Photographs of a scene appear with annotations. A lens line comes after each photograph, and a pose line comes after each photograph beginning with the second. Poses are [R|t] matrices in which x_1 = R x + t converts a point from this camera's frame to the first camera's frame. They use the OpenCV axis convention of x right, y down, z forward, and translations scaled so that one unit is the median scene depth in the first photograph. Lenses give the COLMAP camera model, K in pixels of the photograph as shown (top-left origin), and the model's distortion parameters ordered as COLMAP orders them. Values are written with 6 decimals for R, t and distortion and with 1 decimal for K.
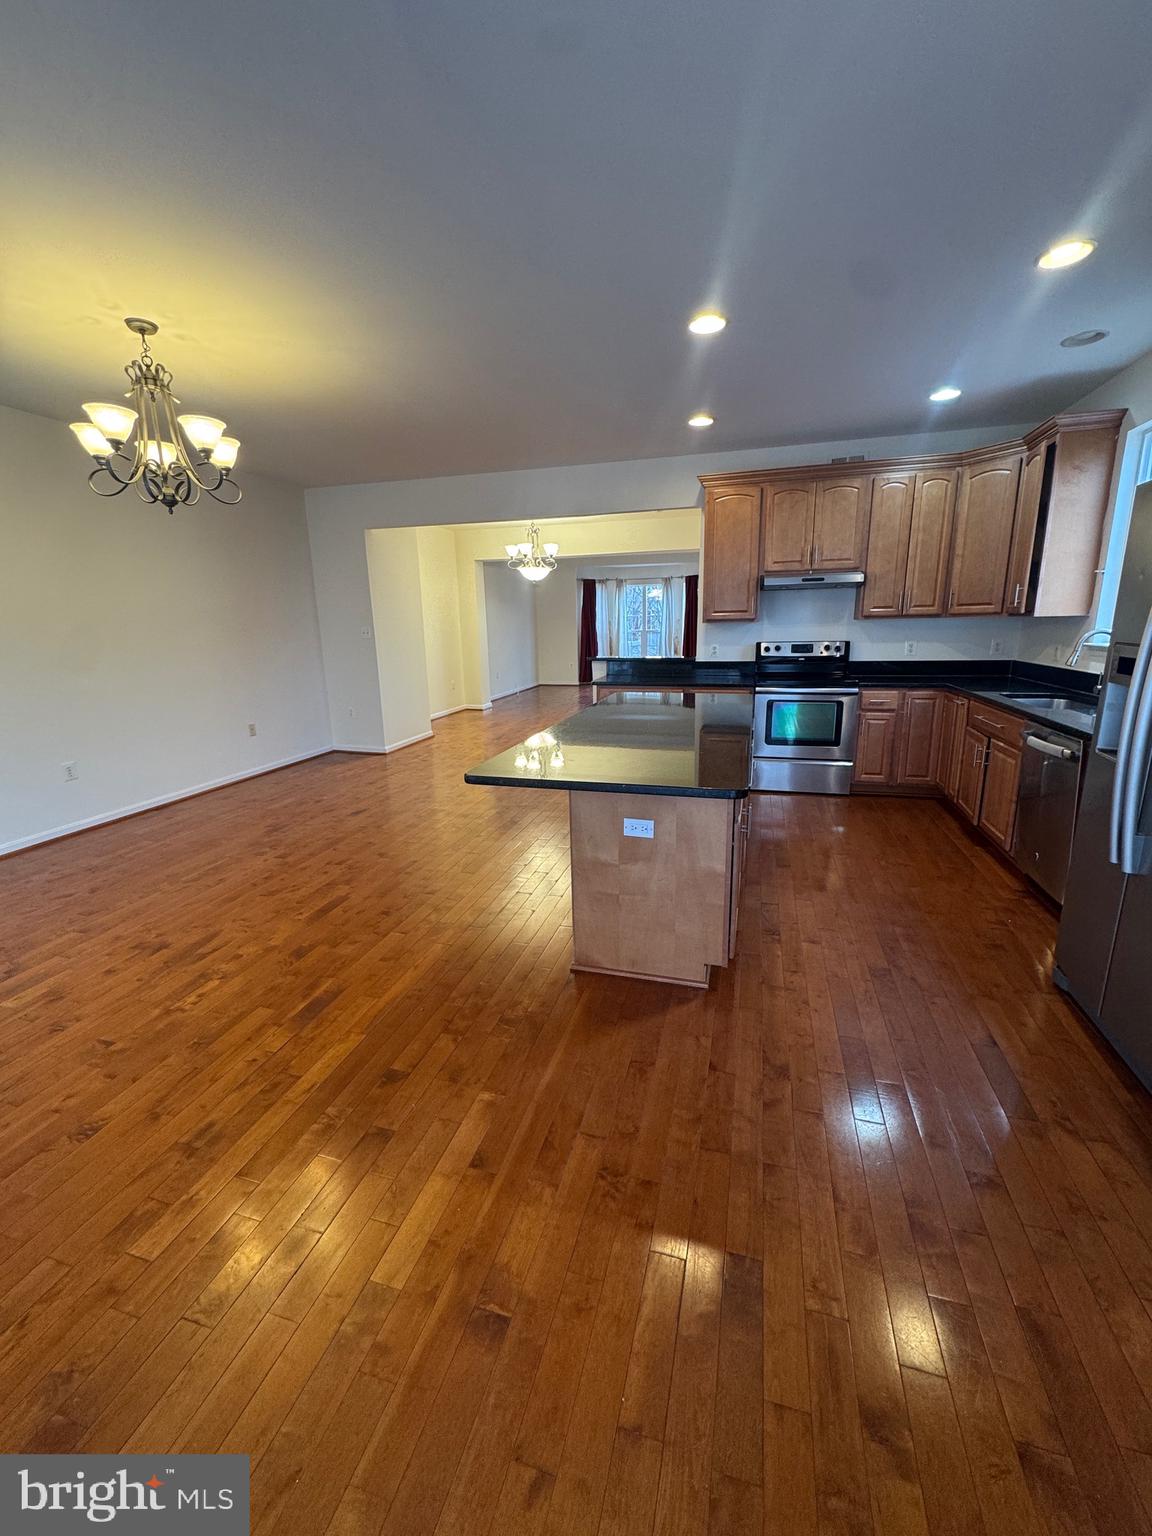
lens RADIAL K [[612.8, 0, 576.0], [0, 612.8, 768.0], [0, 0, 1]] dist [-0.002379, -0.000147]
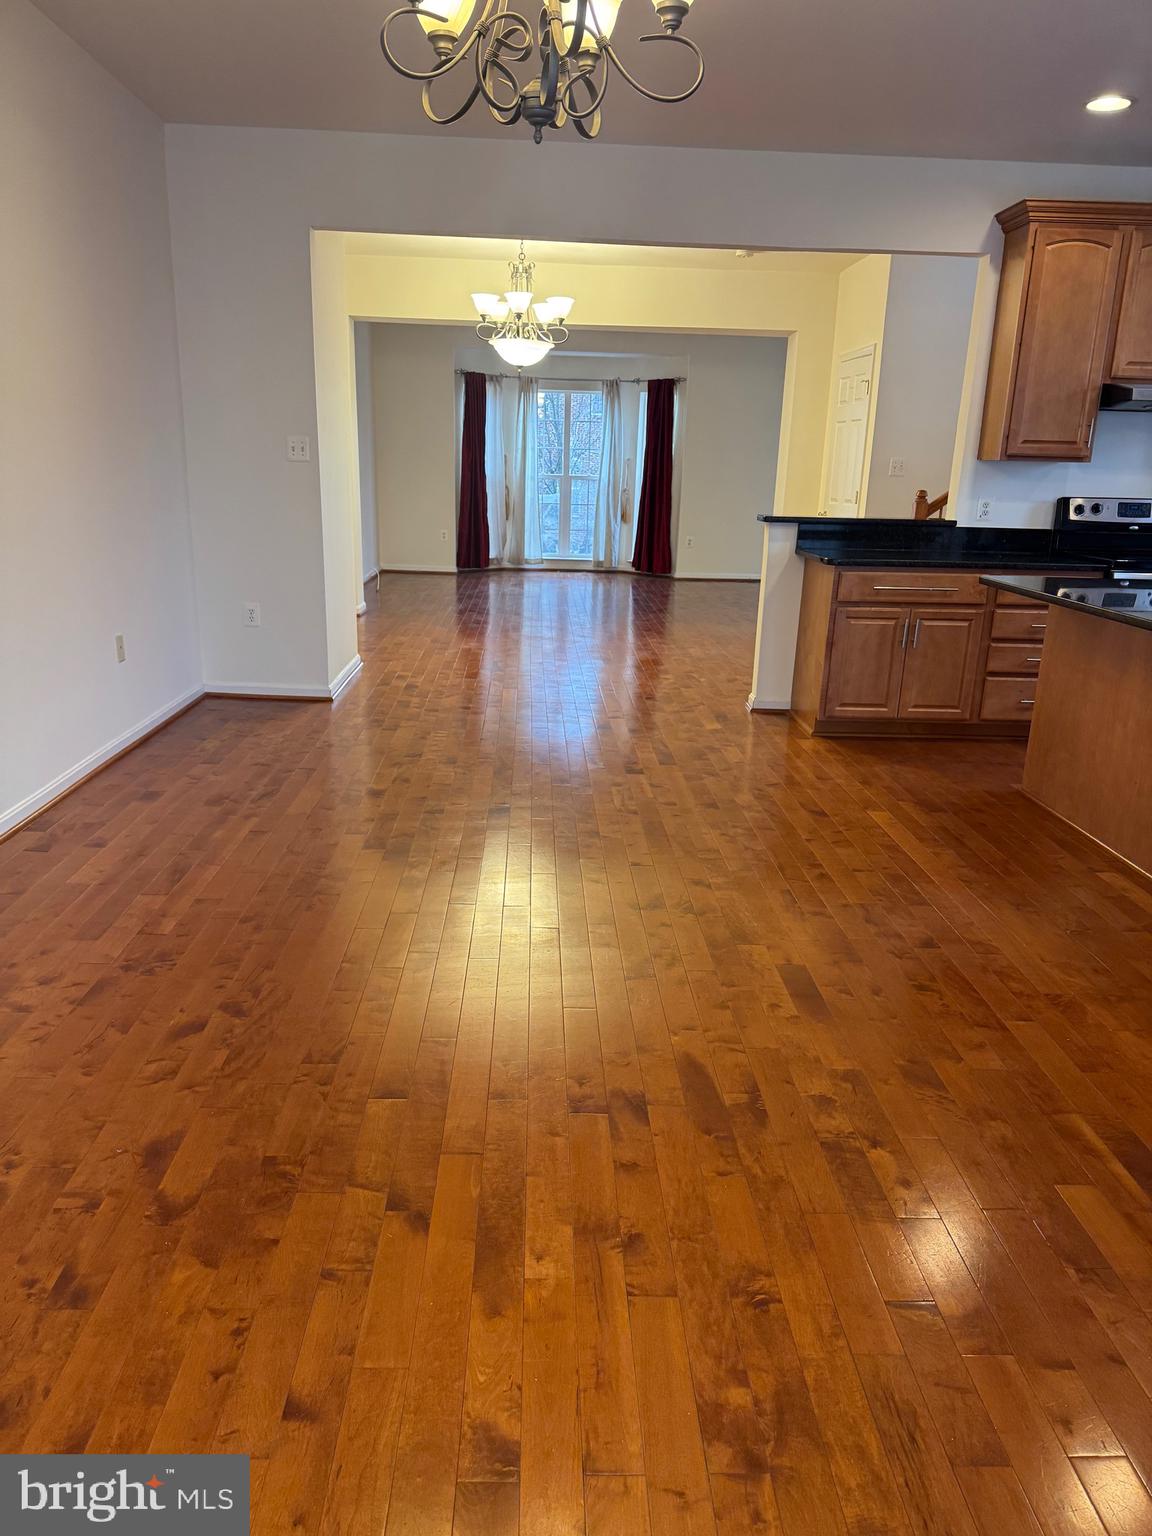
lens RADIAL K [[1070.0, 0, 567.4], [0, 1070.0, 791.7], [0, 0, 1]] dist [0.058435, -0.082111]
pose [[0.950940, -0.043981, 0.306234, -0.595387], [0.025531, 0.997623, 0.063999, 0.002259], [-0.308321, -0.053041, 0.949803, 0.156433]]
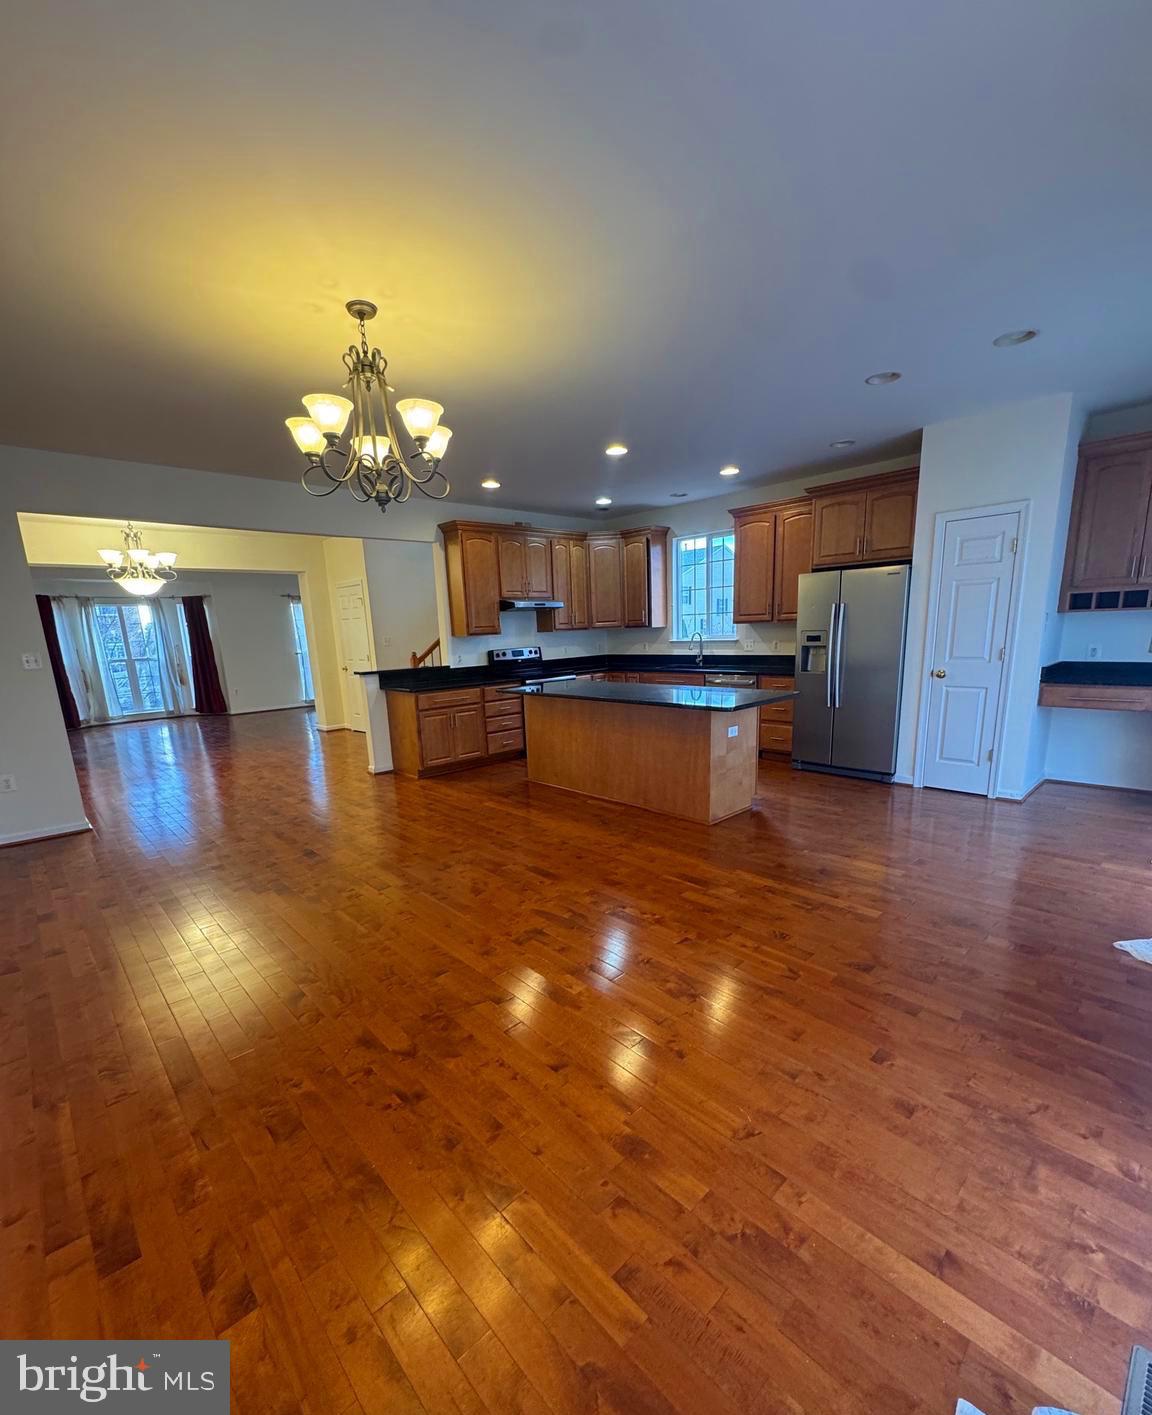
lens RADIAL K [[612.4, 0, 579.0], [0, 612.4, 766.8], [0, 0, 1]] dist [-0.000694, -0.000072]
pose [[0.507895, -0.191128, 0.839948, -0.905679], [0.229370, 0.969879, 0.082000, -0.031525], [-0.830321, 0.151012, 0.536435, 0.206026]]
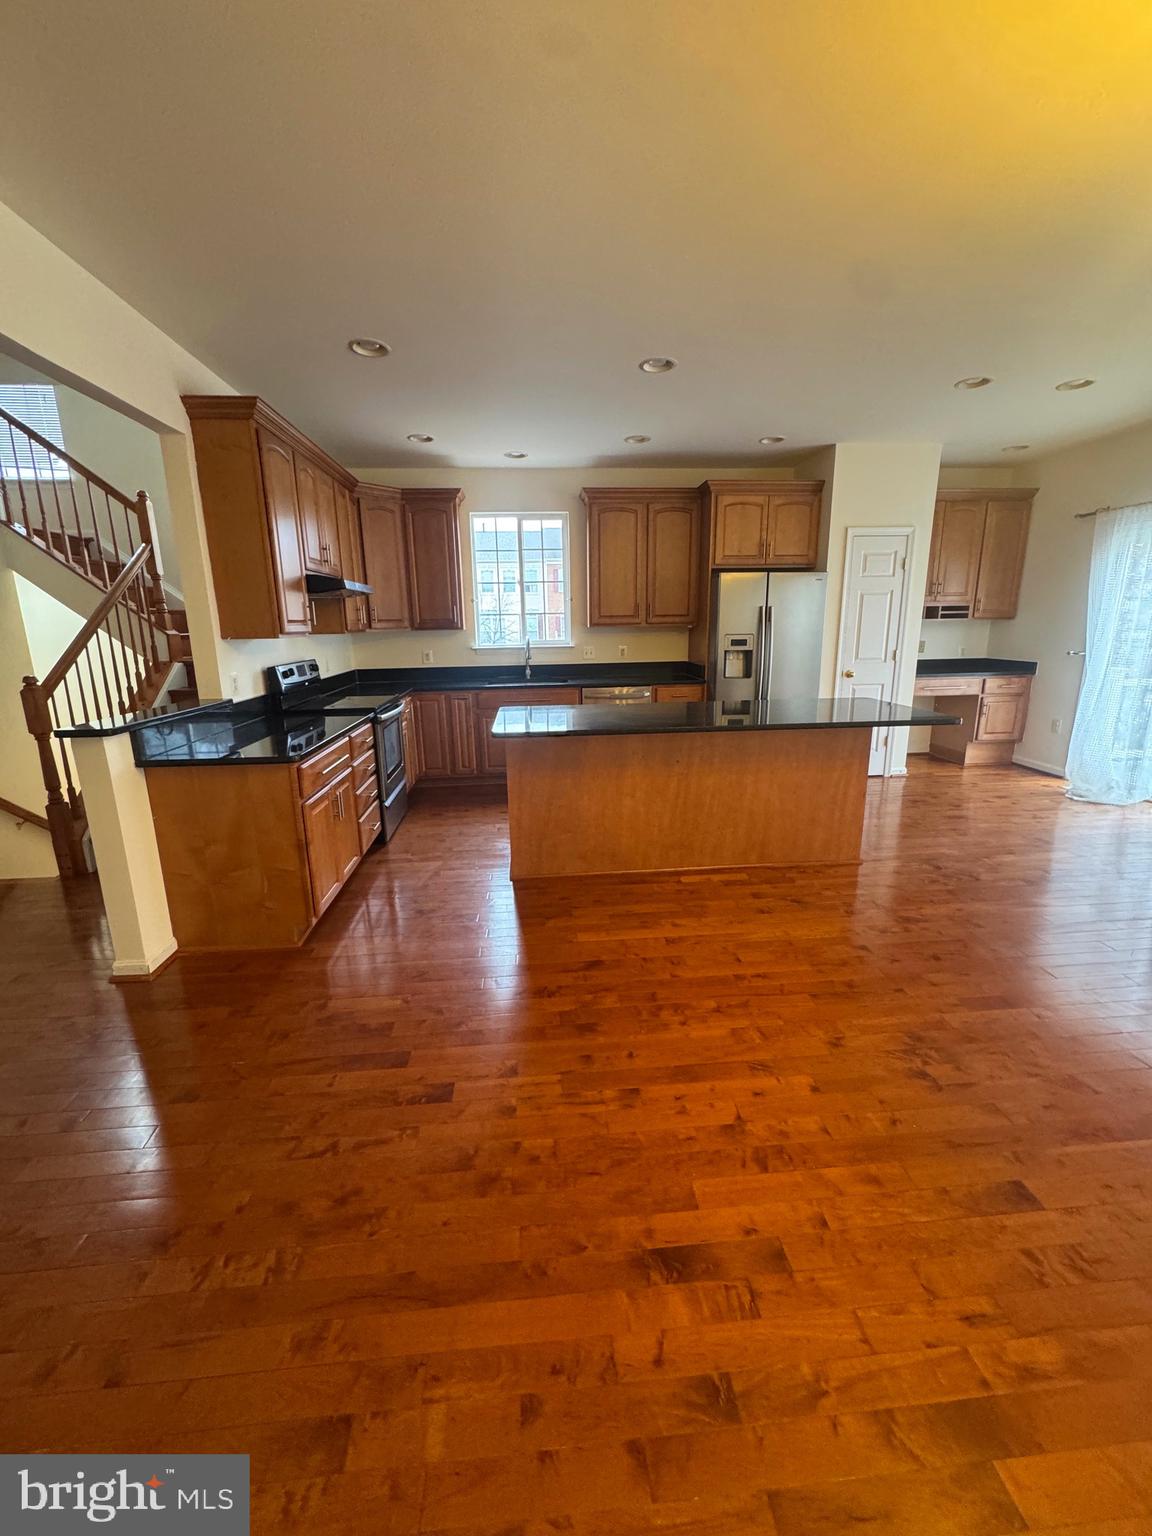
lens RADIAL K [[612.8, 0, 576.0], [0, 612.8, 768.0], [0, 0, 1]] dist [-0.002379, -0.000147]
pose [[-0.354259, -0.187349, 0.916188, -0.586607], [0.244574, 0.927064, 0.284142, -0.251195], [-0.902599, 0.324736, -0.282600, 1.092457]]
